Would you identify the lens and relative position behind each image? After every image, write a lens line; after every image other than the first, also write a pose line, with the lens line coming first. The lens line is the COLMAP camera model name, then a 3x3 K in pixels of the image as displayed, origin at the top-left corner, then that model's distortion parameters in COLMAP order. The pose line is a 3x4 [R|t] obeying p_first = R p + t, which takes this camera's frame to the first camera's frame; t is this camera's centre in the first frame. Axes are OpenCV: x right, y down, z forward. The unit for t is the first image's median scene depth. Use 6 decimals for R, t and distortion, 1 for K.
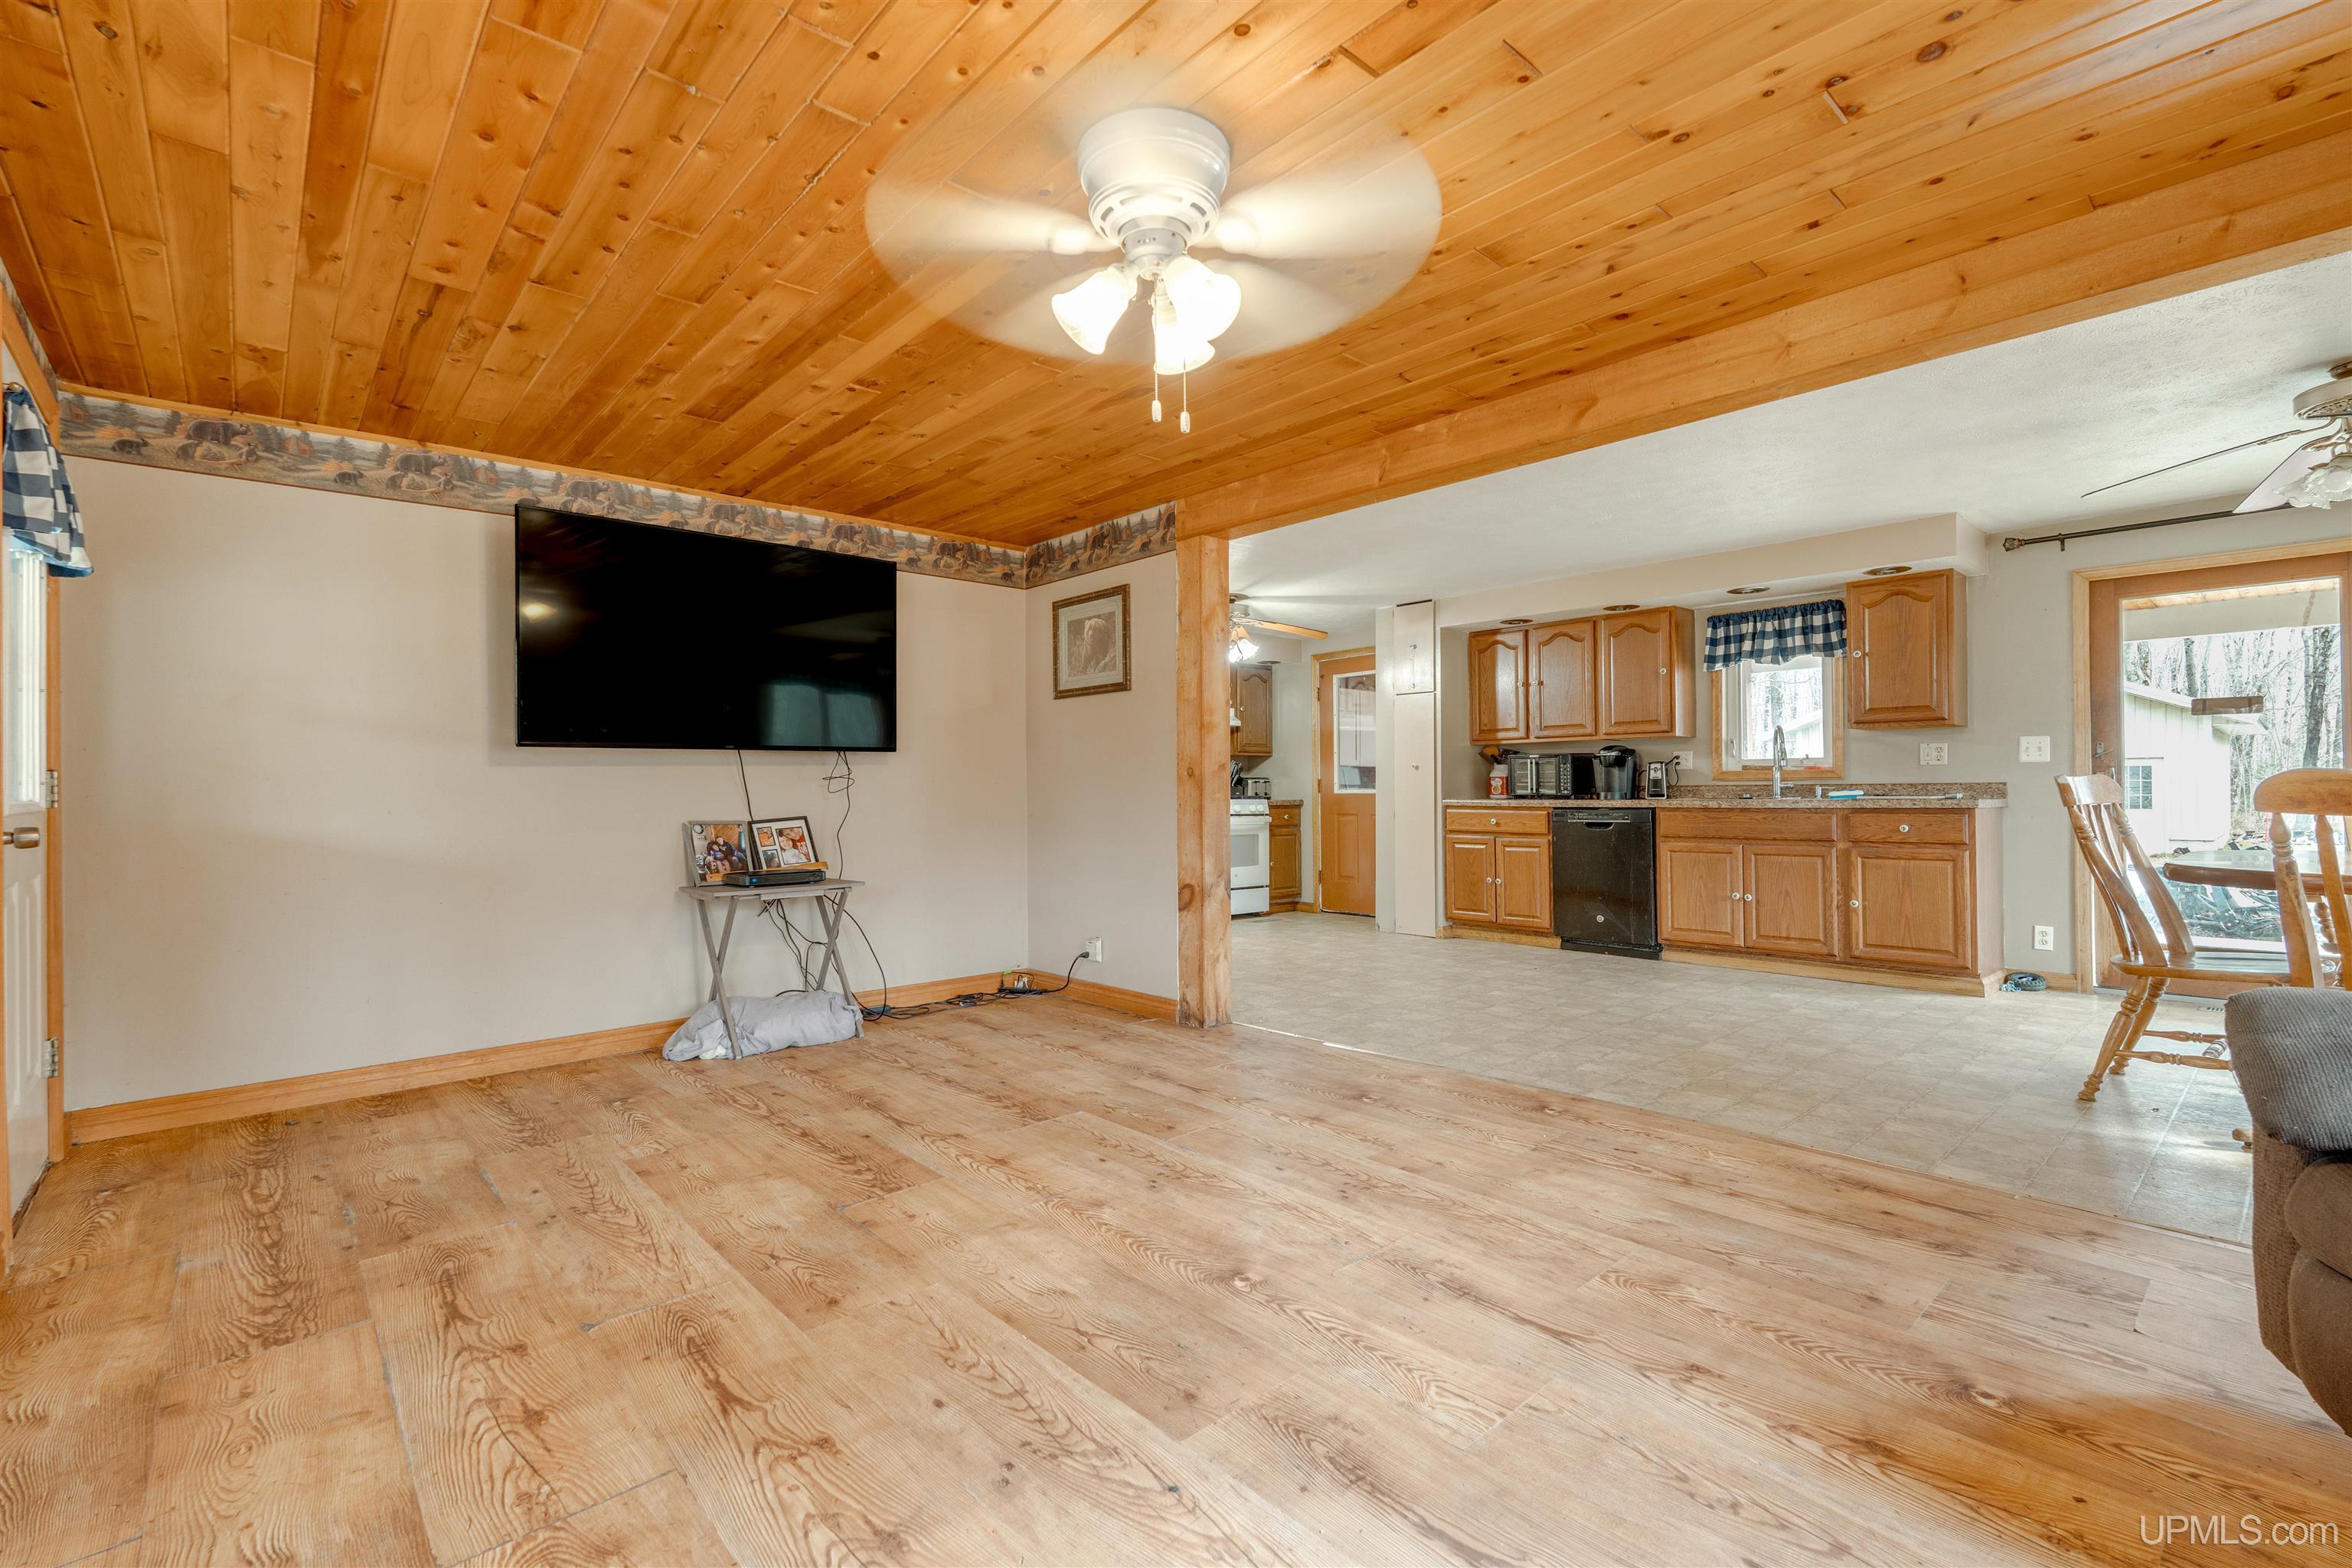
lens RADIAL K [[1038.6, 0, 1165.3], [0, 1038.6, 780.9], [0, 0, 1]] dist [-0.006027, 0.003250]
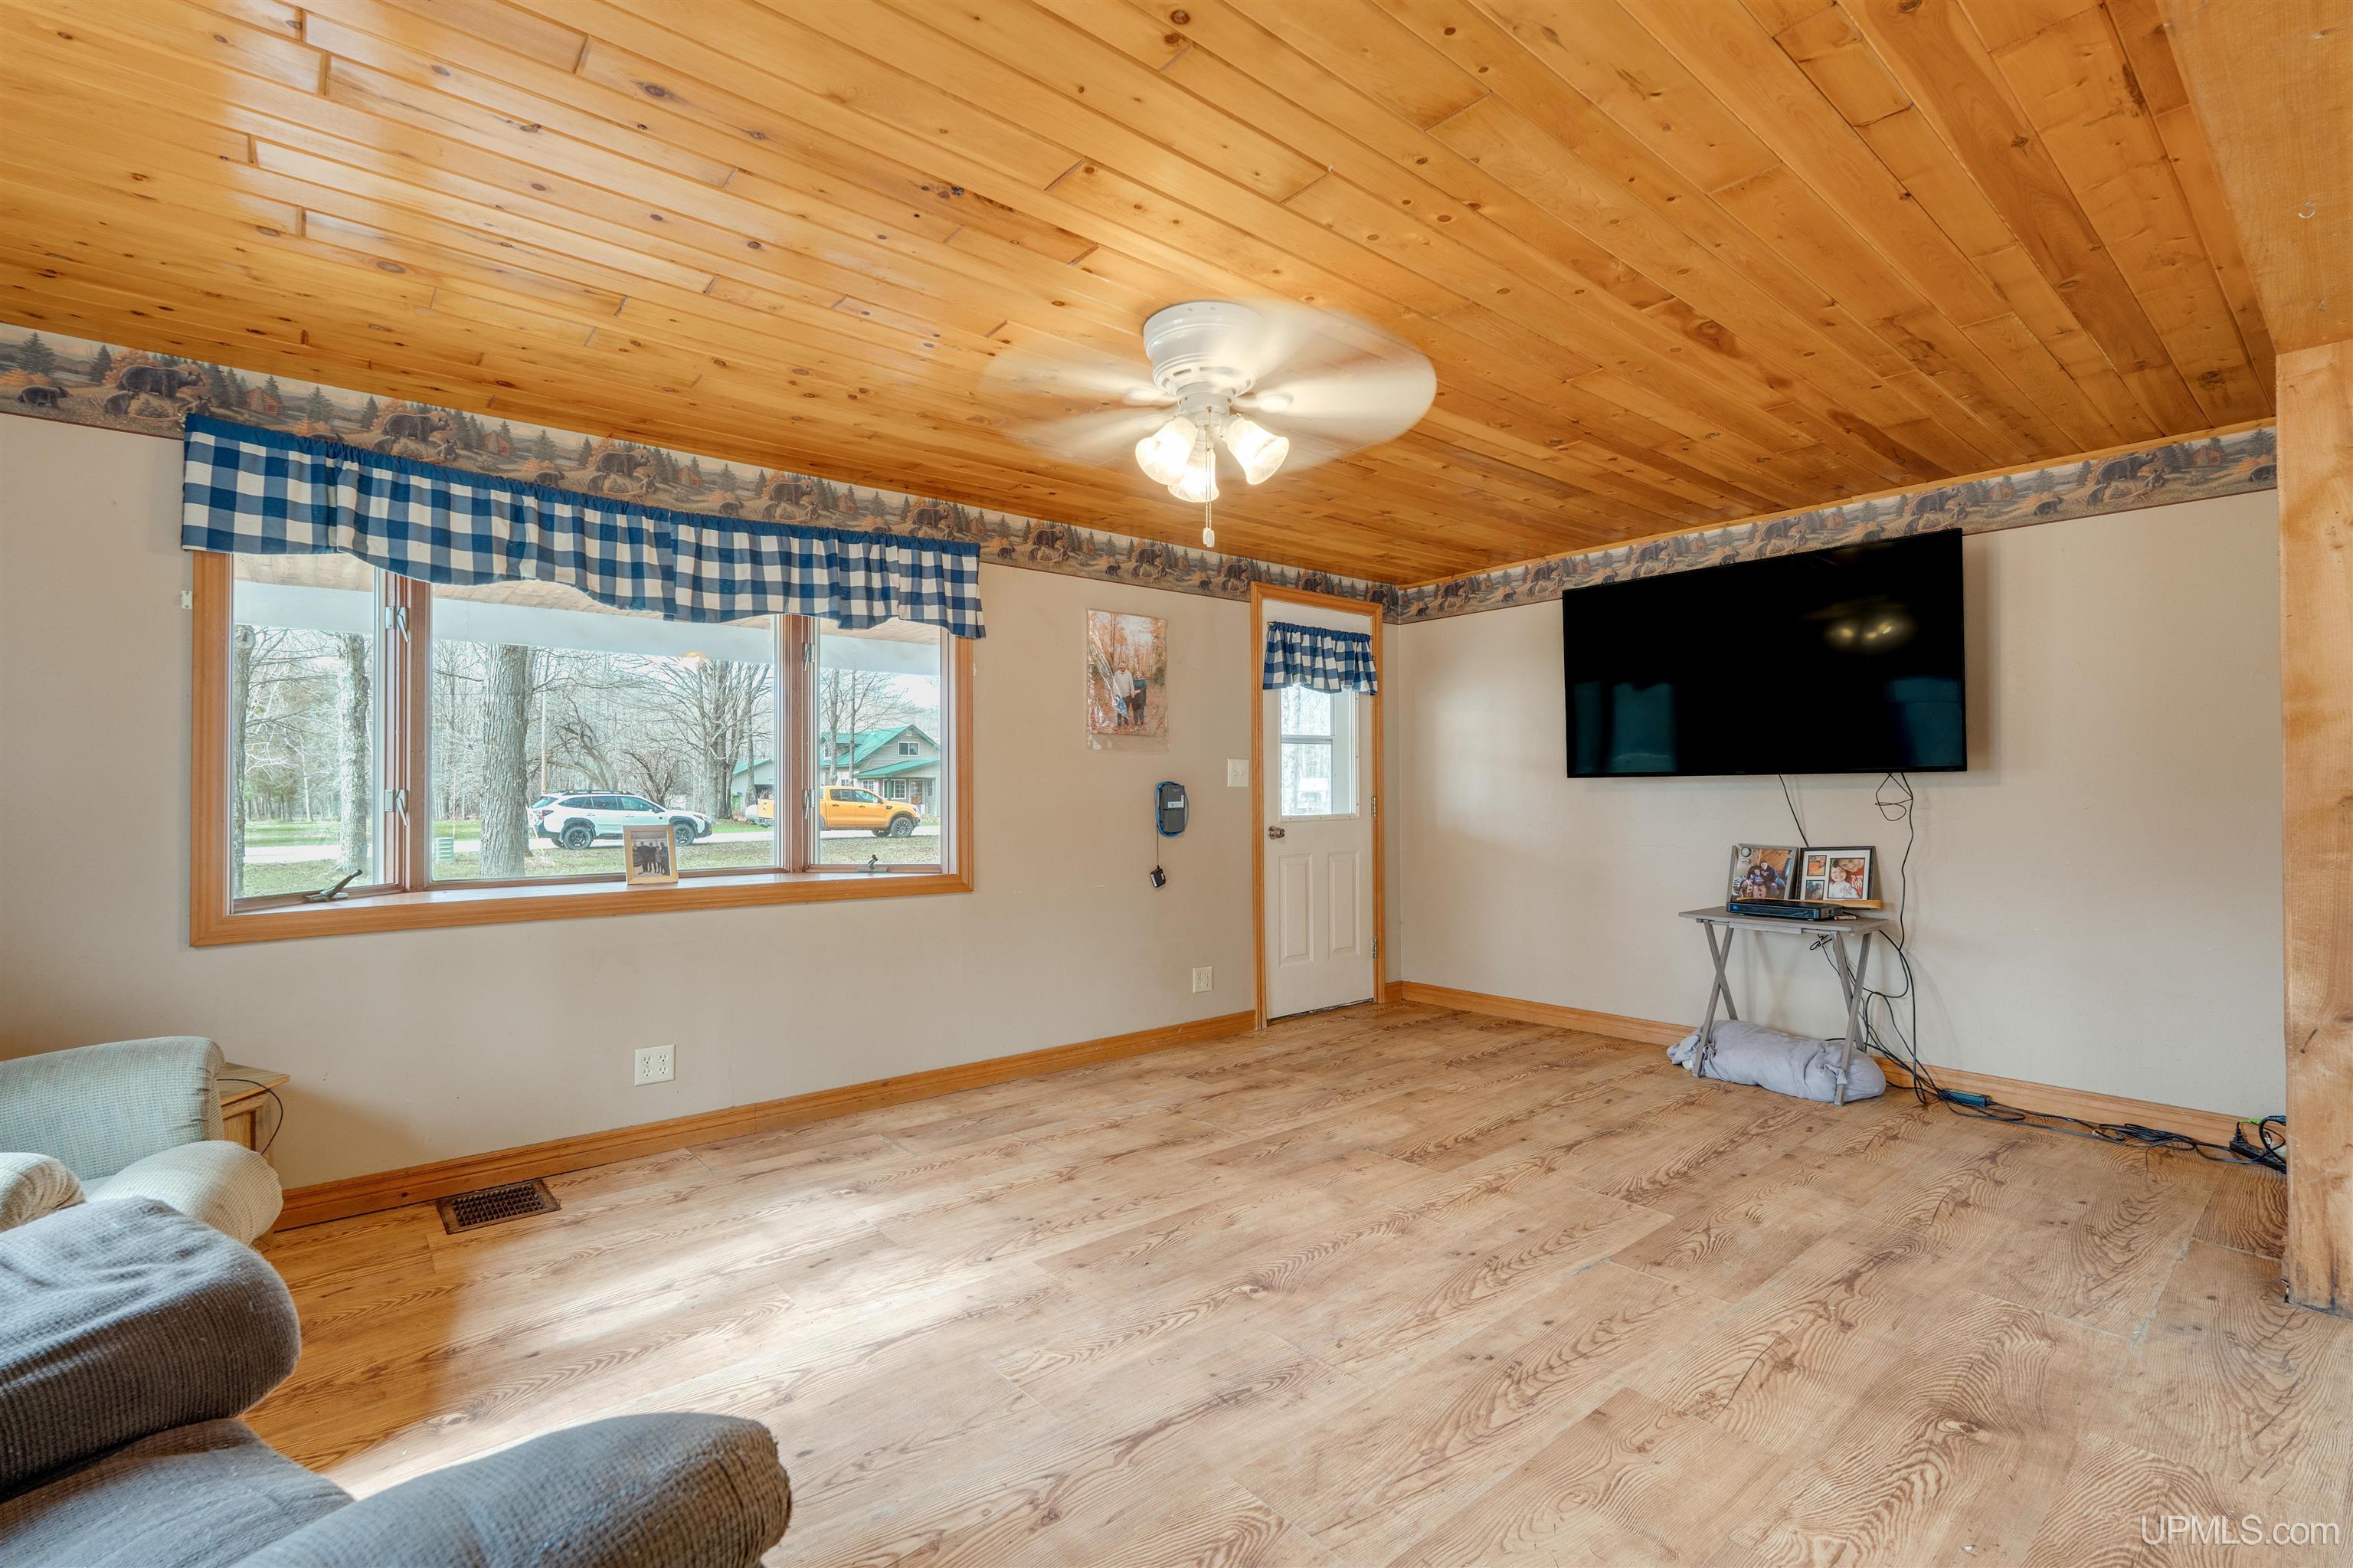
lens RADIAL K [[1039.1, 0, 1179.9], [0, 1039.1, 787.8], [0, 0, 1]] dist [-0.006027, 0.003250]
pose [[-0.025390, 0.006211, -0.999658, 0.617080], [0.012800, 0.999901, 0.005887, -0.032012], [0.999596, -0.012647, -0.025467, 0.500655]]
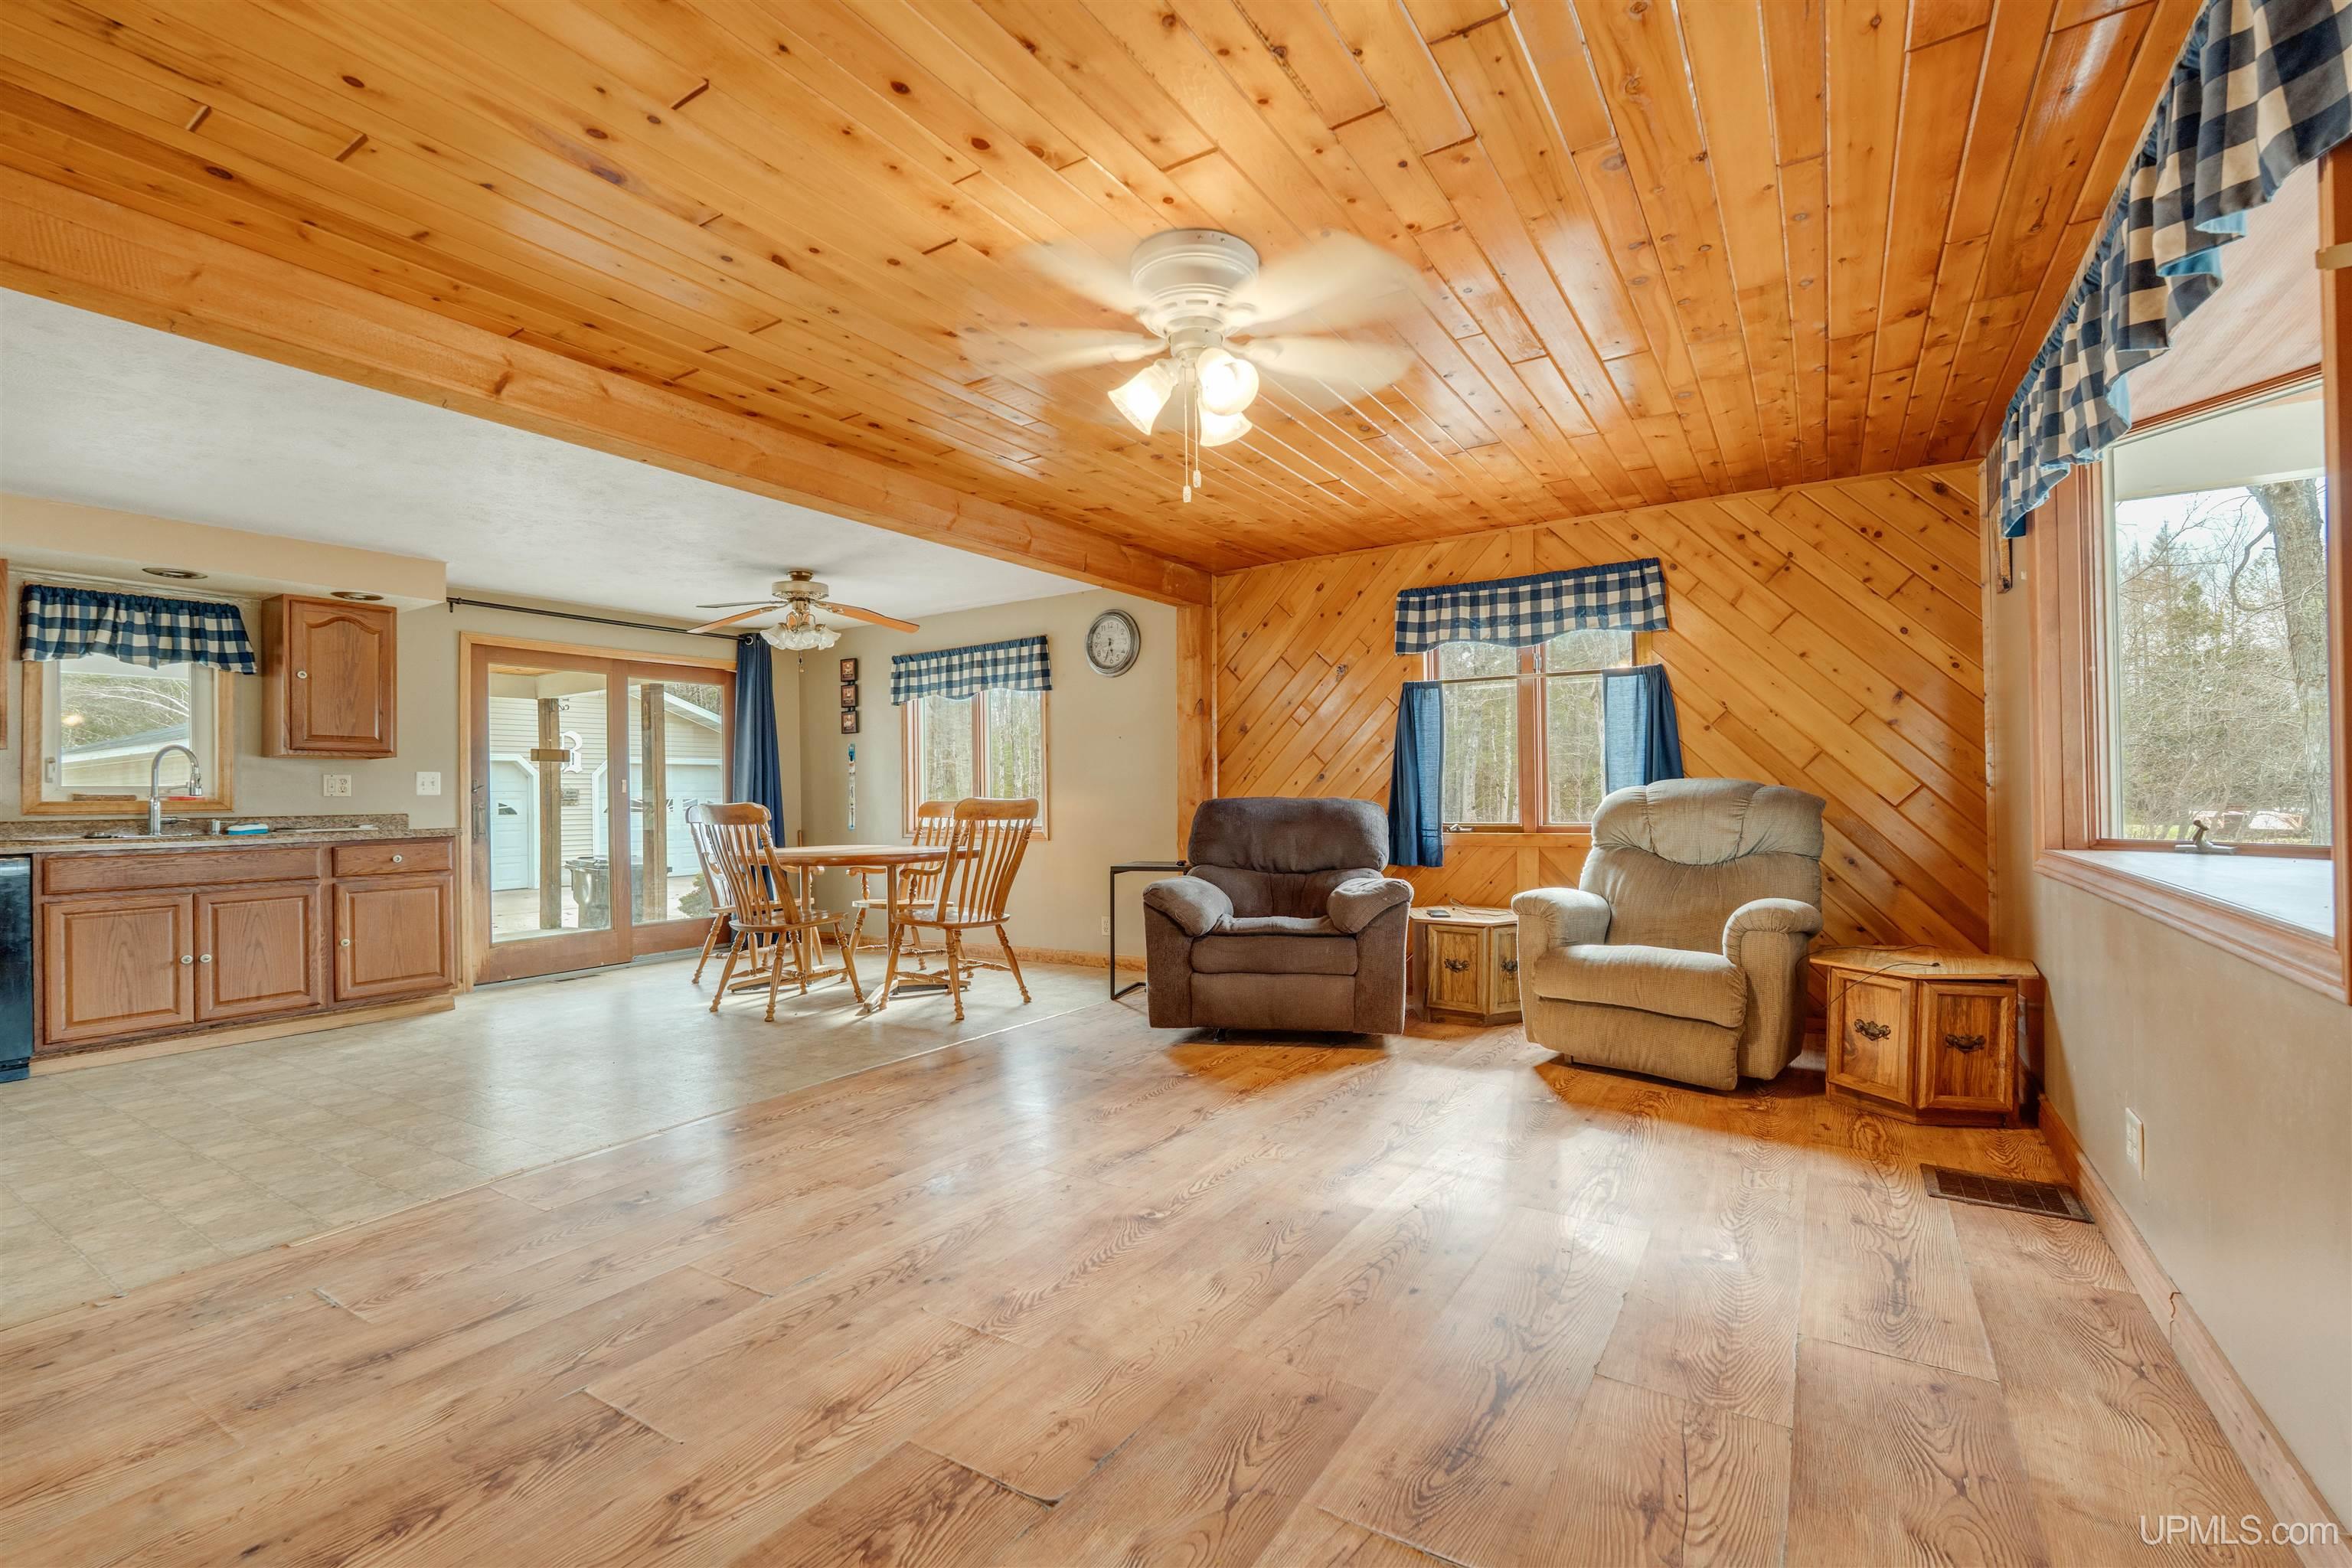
lens RADIAL K [[1038.6, 0, 1174.6], [0, 1038.6, 785.3], [0, 0, 1]] dist [-0.006027, 0.003250]
pose [[-0.273740, 0.026741, 0.961432, -0.567149], [0.012923, 0.999625, -0.024124, 0.010429], [-0.961717, 0.005821, -0.273983, 0.678797]]
